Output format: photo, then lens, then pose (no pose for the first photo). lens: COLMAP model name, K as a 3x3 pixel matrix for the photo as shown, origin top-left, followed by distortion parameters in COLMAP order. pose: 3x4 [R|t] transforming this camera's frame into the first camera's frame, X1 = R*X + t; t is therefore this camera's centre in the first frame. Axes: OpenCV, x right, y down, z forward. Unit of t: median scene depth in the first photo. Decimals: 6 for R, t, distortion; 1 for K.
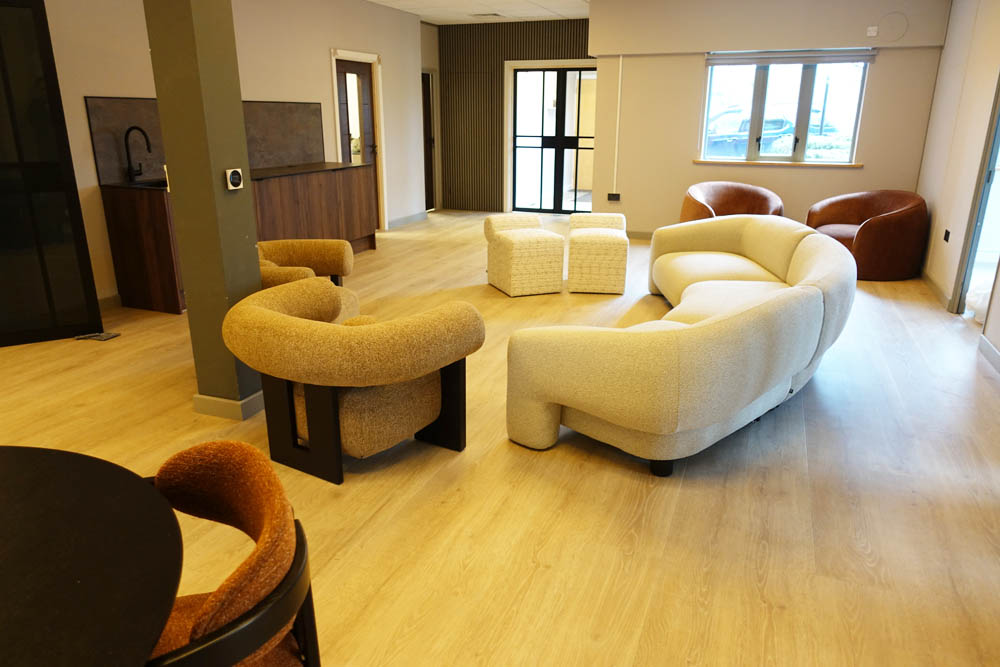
lens RADIAL K [[688.4, 0, 502.5], [0, 688.4, 334.1], [0, 0, 1]] dist [0.010052, -0.001428]
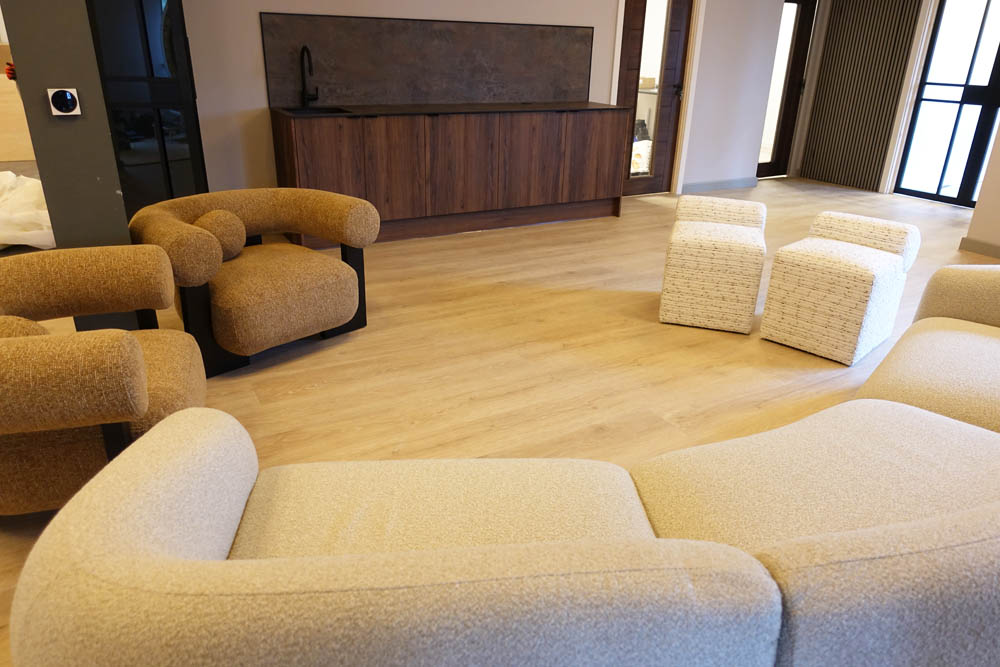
lens RADIAL K [[688.4, 0, 499.3], [0, 688.4, 331.3], [0, 0, 1]] dist [0.010052, -0.001428]
pose [[0.776529, 0.255781, -0.575829, 0.231446], [-0.213303, 0.966651, 0.141734, -0.089141], [0.592878, 0.012765, 0.805191, 0.314973]]
